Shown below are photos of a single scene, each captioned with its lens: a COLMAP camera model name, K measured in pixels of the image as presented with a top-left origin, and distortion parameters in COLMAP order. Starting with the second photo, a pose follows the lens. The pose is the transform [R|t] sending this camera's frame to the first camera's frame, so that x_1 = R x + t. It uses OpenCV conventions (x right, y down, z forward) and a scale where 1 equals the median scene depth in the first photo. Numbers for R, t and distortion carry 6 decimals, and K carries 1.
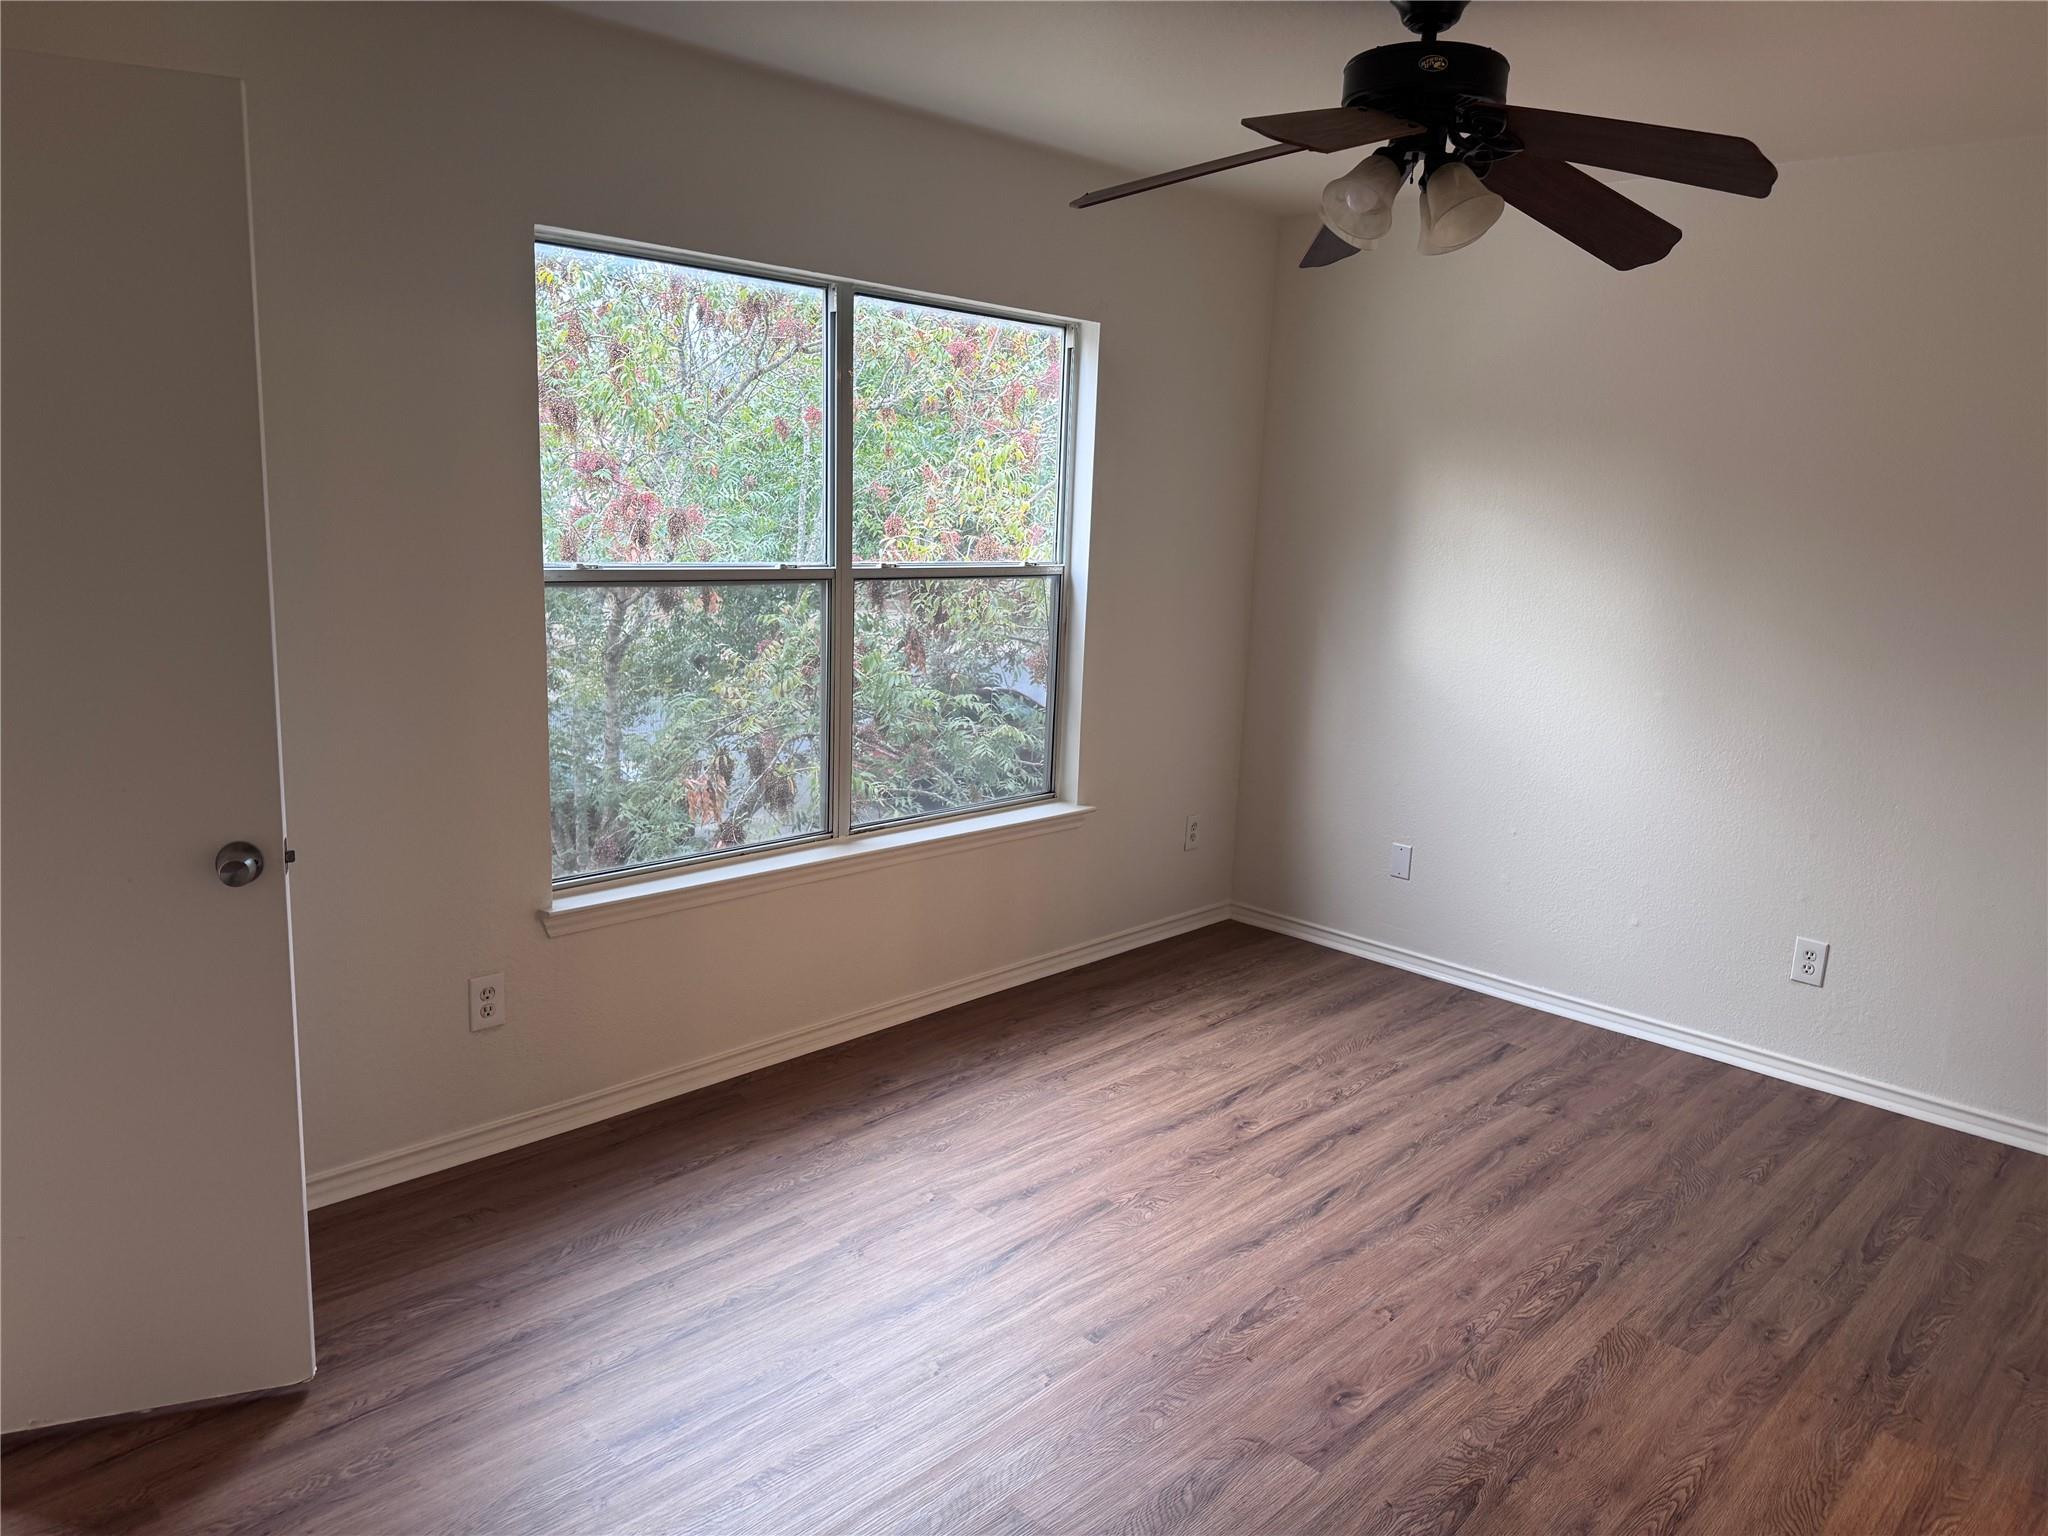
lens RADIAL K [[1426.8, 0, 1041.2], [0, 1426.8, 769.2], [0, 0, 1]] dist [0.135419, -0.250091]
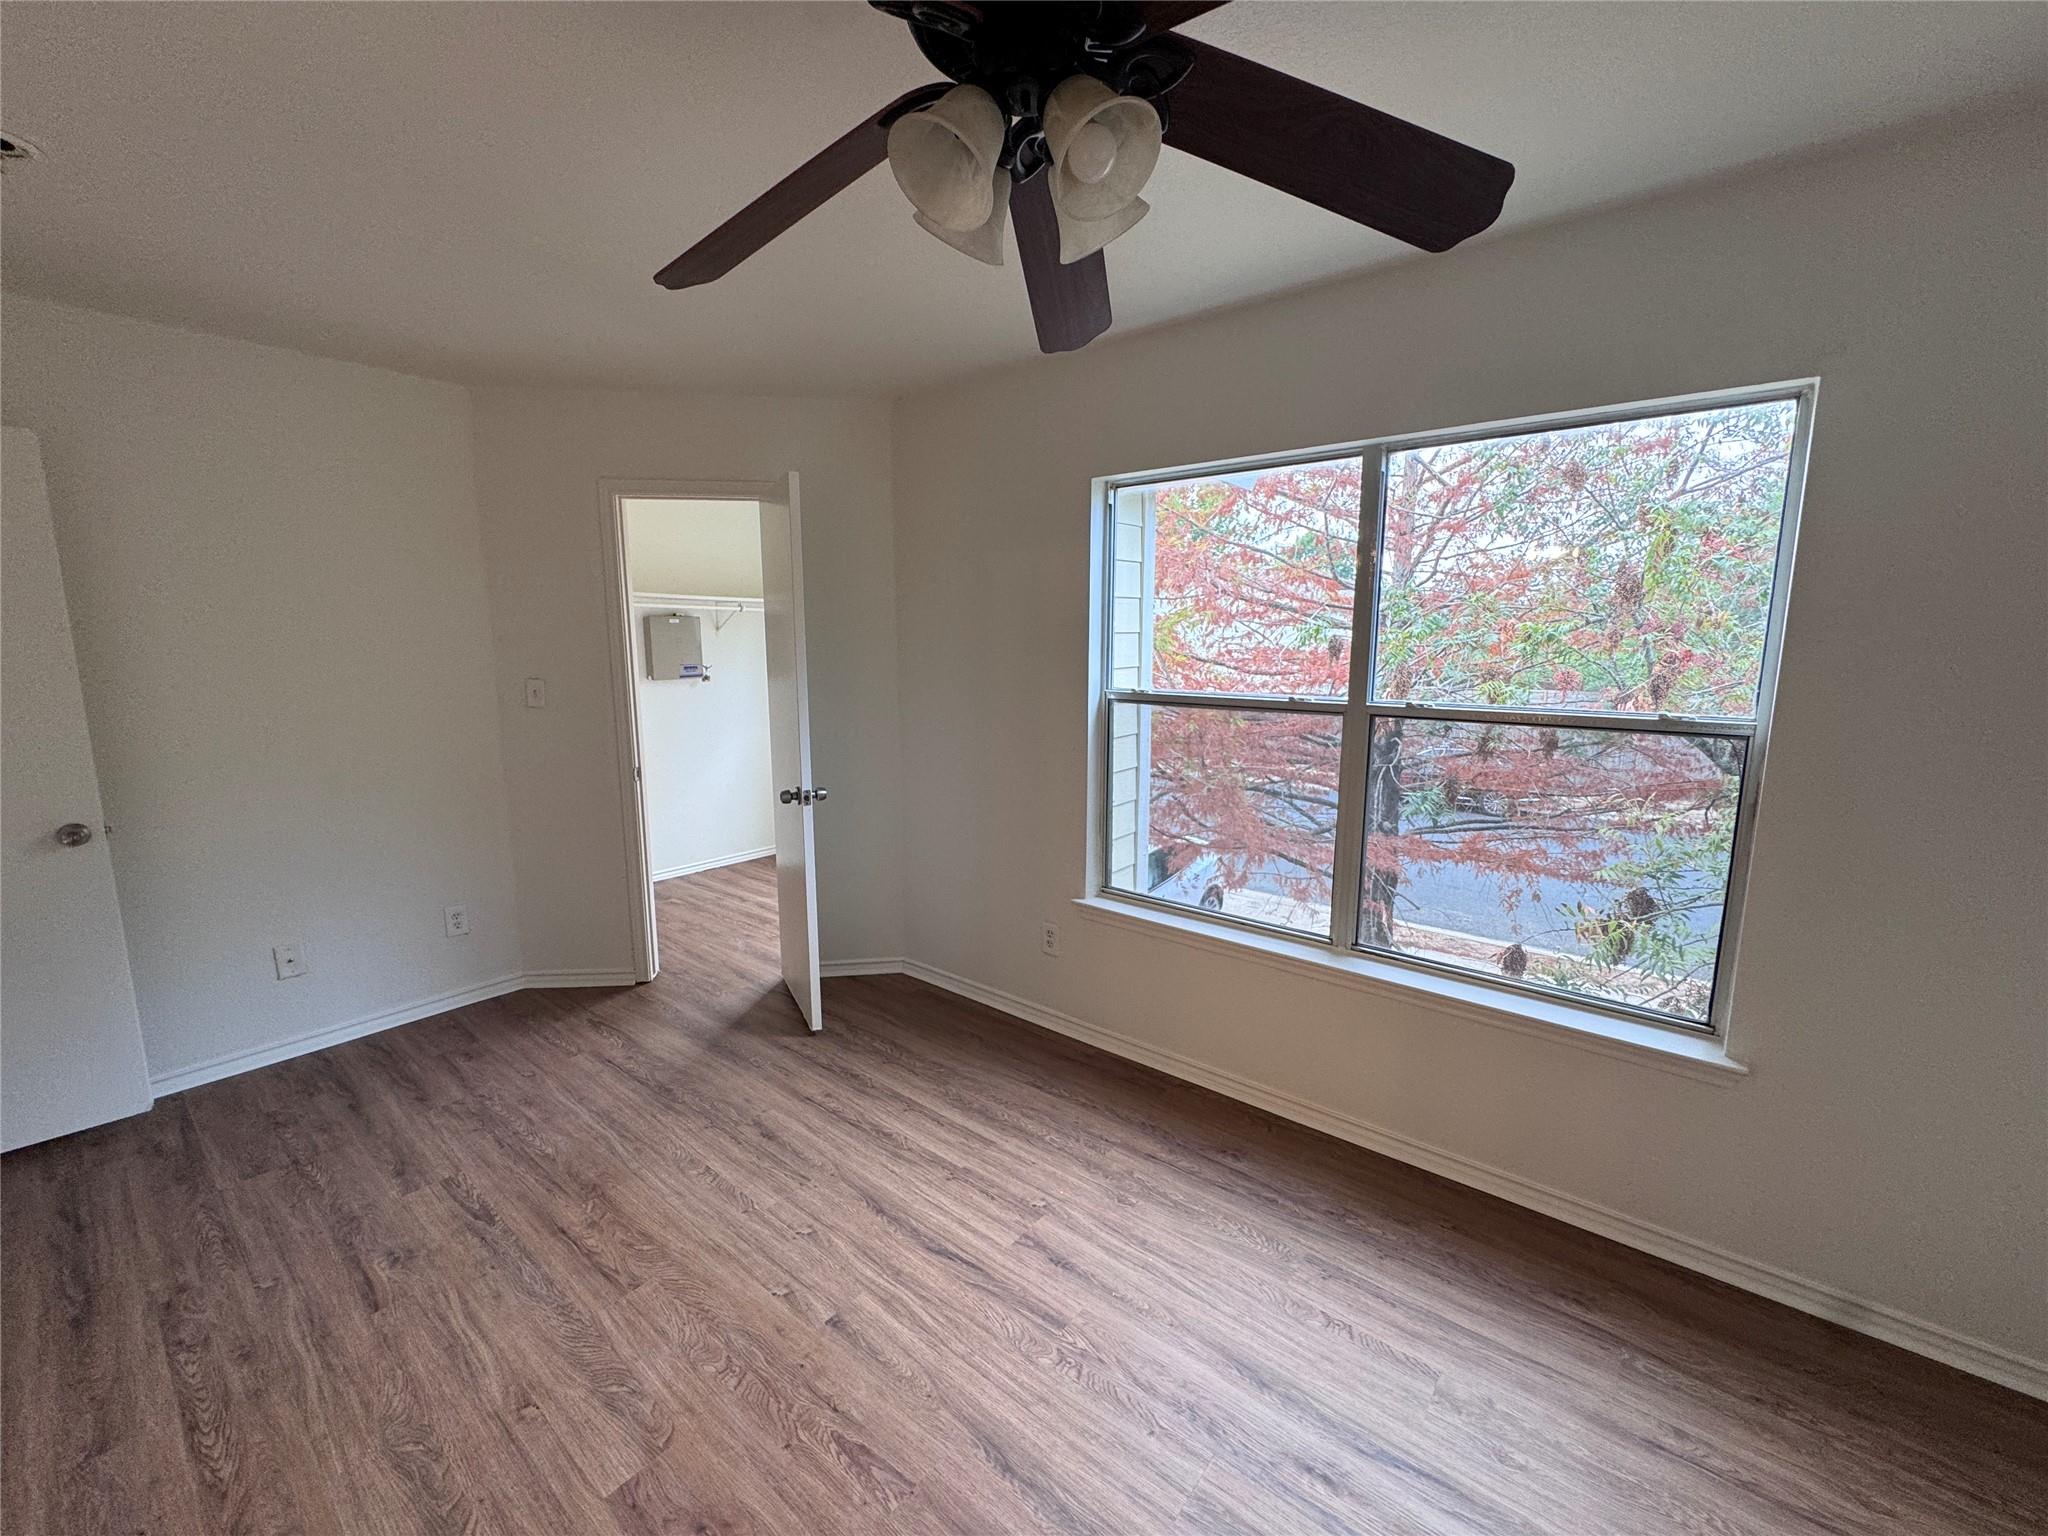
lens RADIAL K [[827.2, 0, 1018.8], [0, 827.2, 766.3], [0, 0, 1]] dist [0.001836, 0.000200]
pose [[0.074098, 0.112315, -0.990906, 0.527222], [-0.192762, 0.976512, 0.096269, -0.117720], [0.978444, 0.183876, 0.094008, 0.784018]]
